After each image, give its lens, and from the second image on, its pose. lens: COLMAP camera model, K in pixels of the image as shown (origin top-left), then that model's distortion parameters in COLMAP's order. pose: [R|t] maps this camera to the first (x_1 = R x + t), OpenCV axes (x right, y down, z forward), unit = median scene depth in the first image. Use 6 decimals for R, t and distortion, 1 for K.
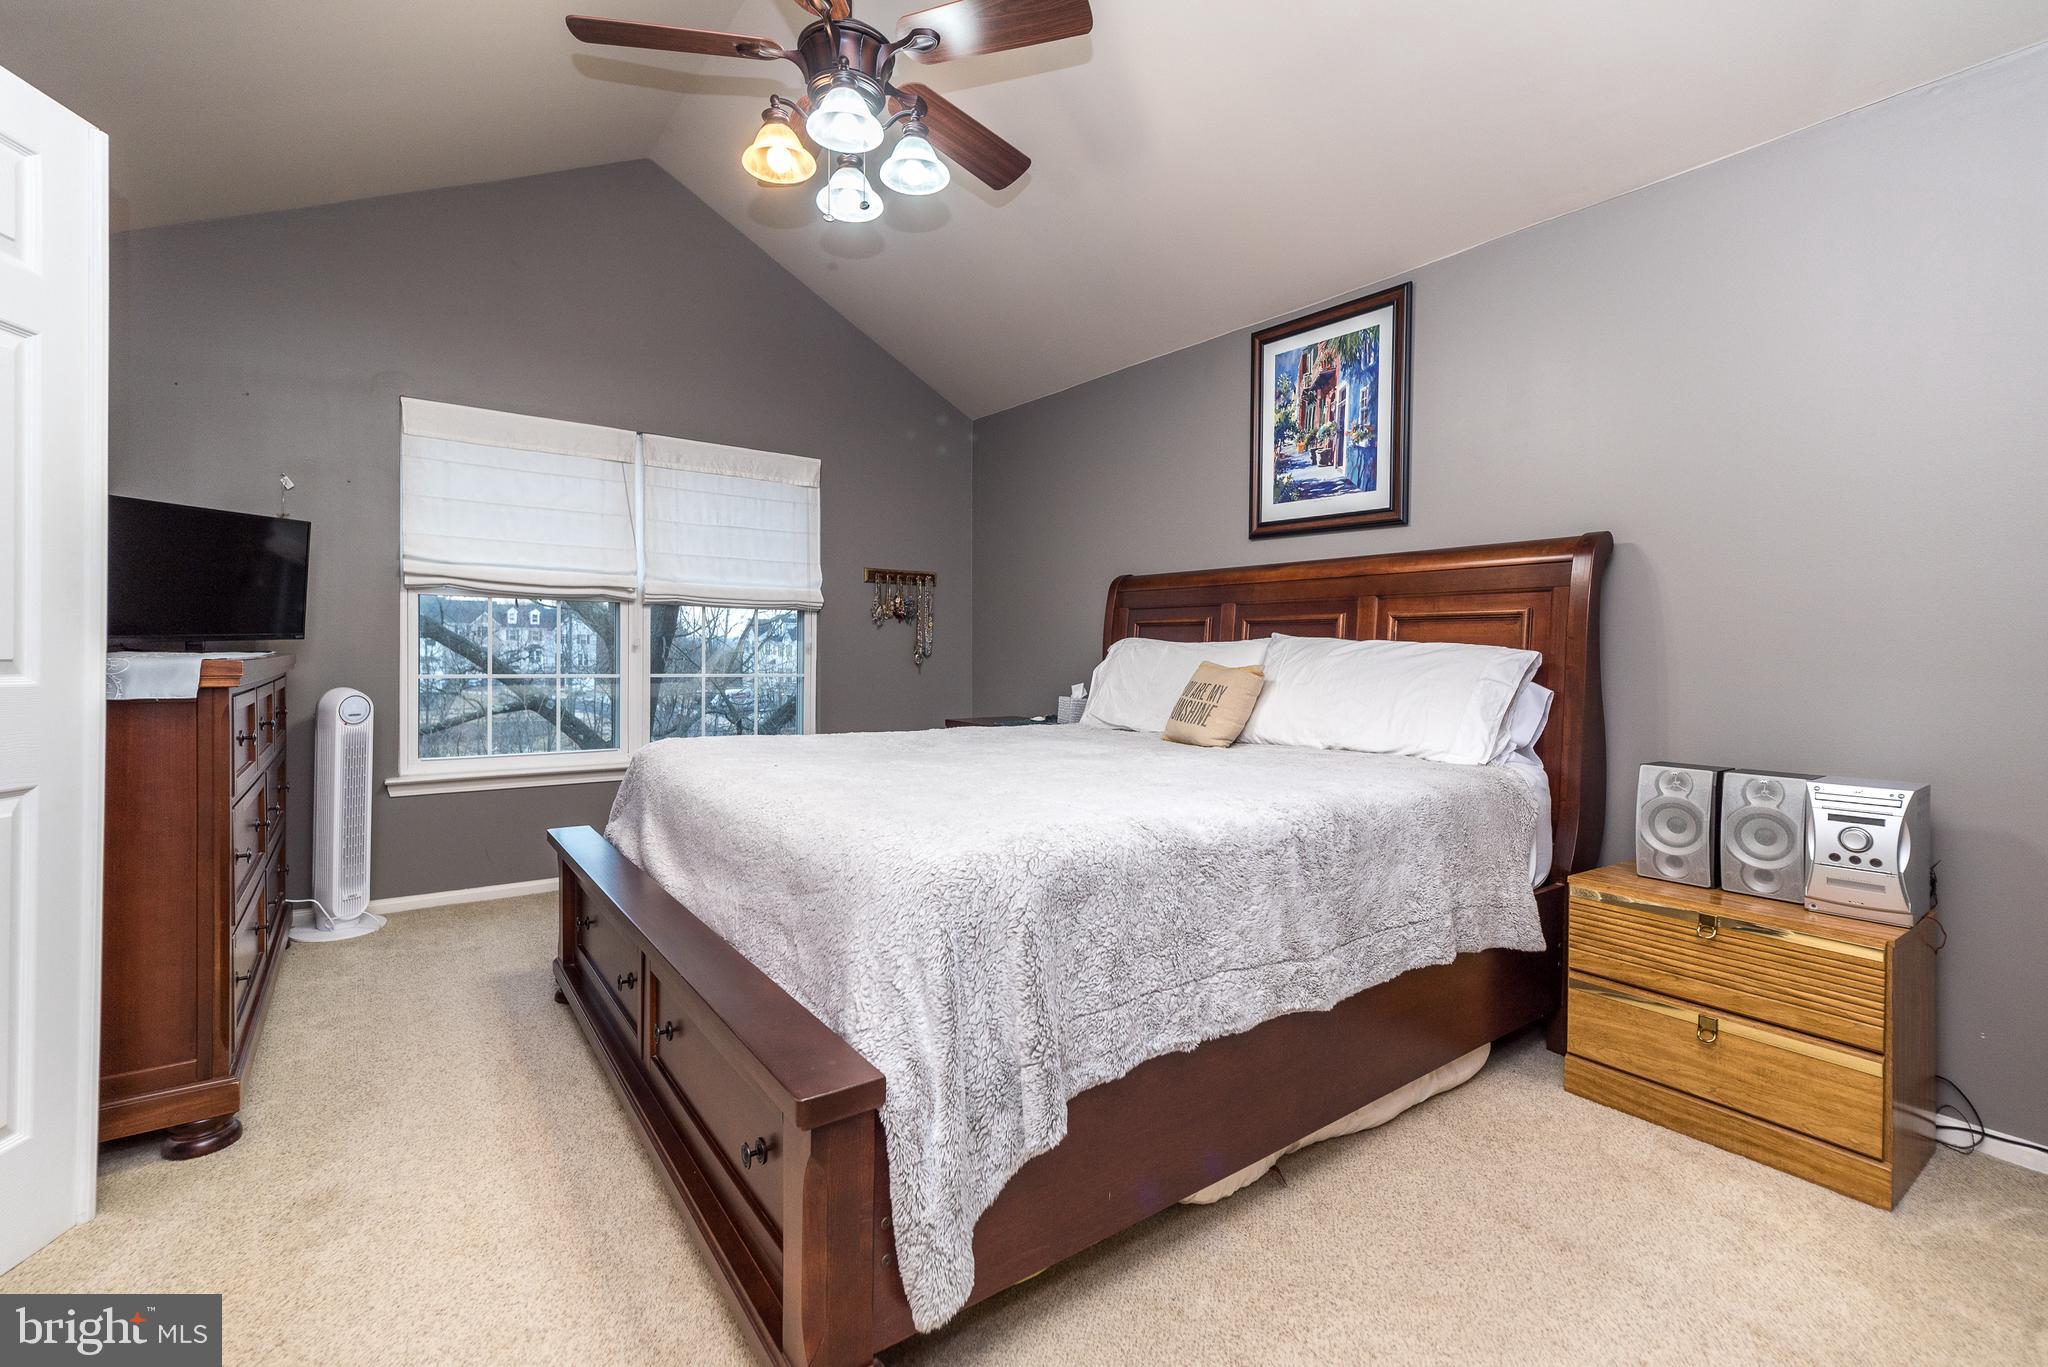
lens RADIAL K [[896.5, 0, 1032.7], [0, 896.5, 666.3], [0, 0, 1]] dist [0.002206, 0.000098]
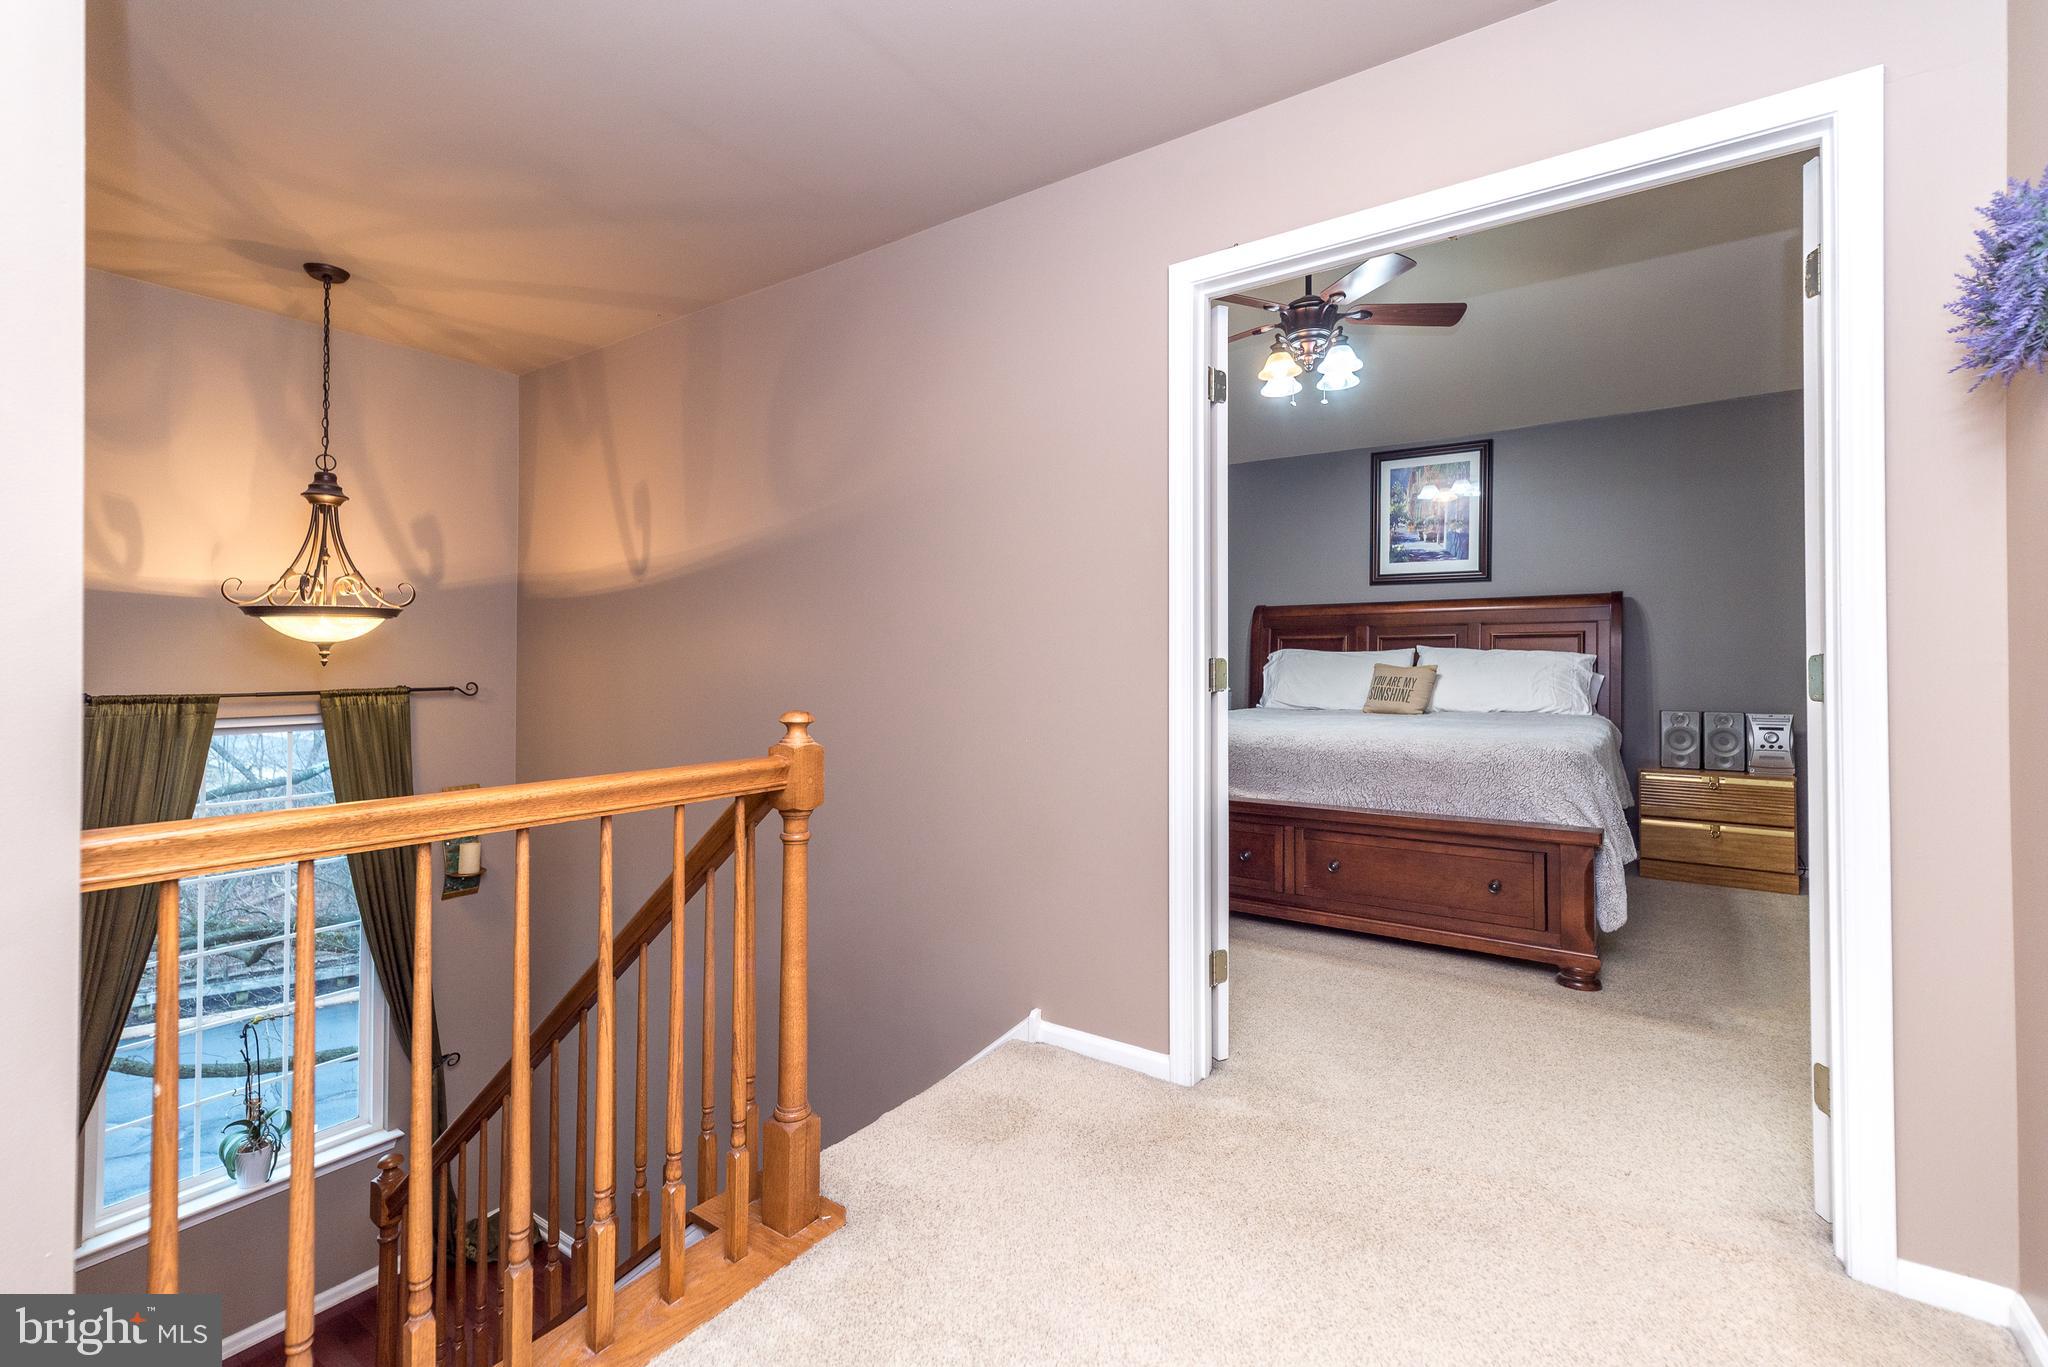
lens RADIAL K [[881.5, 0, 1025.5], [0, 881.5, 672.6], [0, 0, 1]] dist [0.000806, -0.000076]
pose [[0.949966, -0.019084, 0.311769, -0.882731], [0.019378, 0.999810, 0.002157, -0.005016], [-0.311750, 0.003993, 0.950156, -0.290005]]
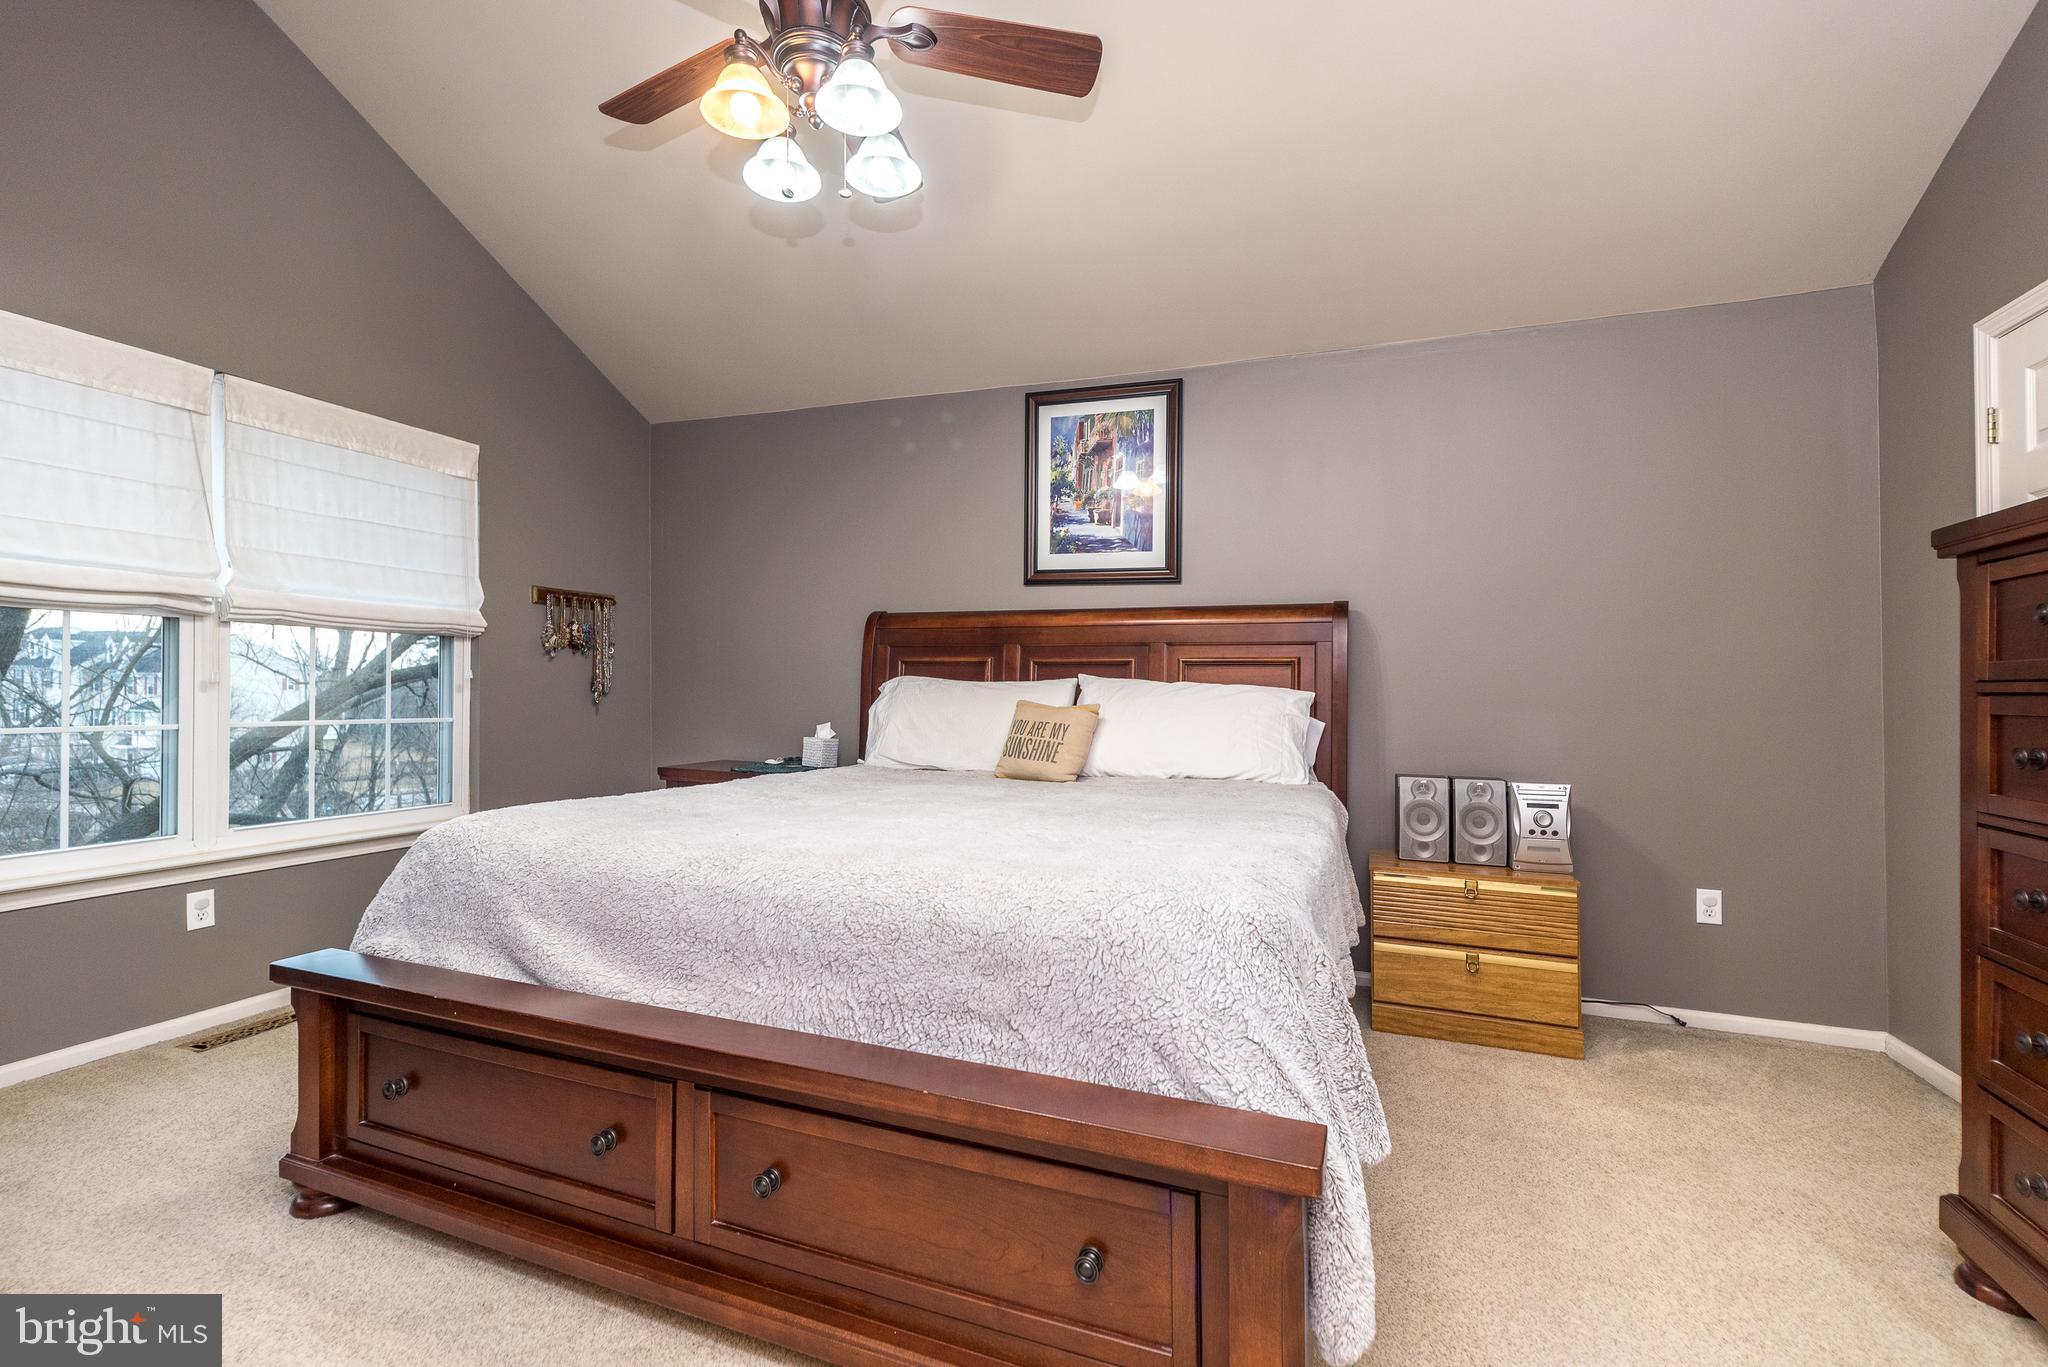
lens RADIAL K [[895.7, 0, 1014.2], [0, 895.7, 682.9], [0, 0, 1]] dist [0.002248, 0.000260]
pose [[0.843542, 0.002155, 0.537059, -0.372910], [0.005909, 0.999894, -0.013294, -0.011920], [-0.537031, 0.014387, 0.843440, 0.120052]]
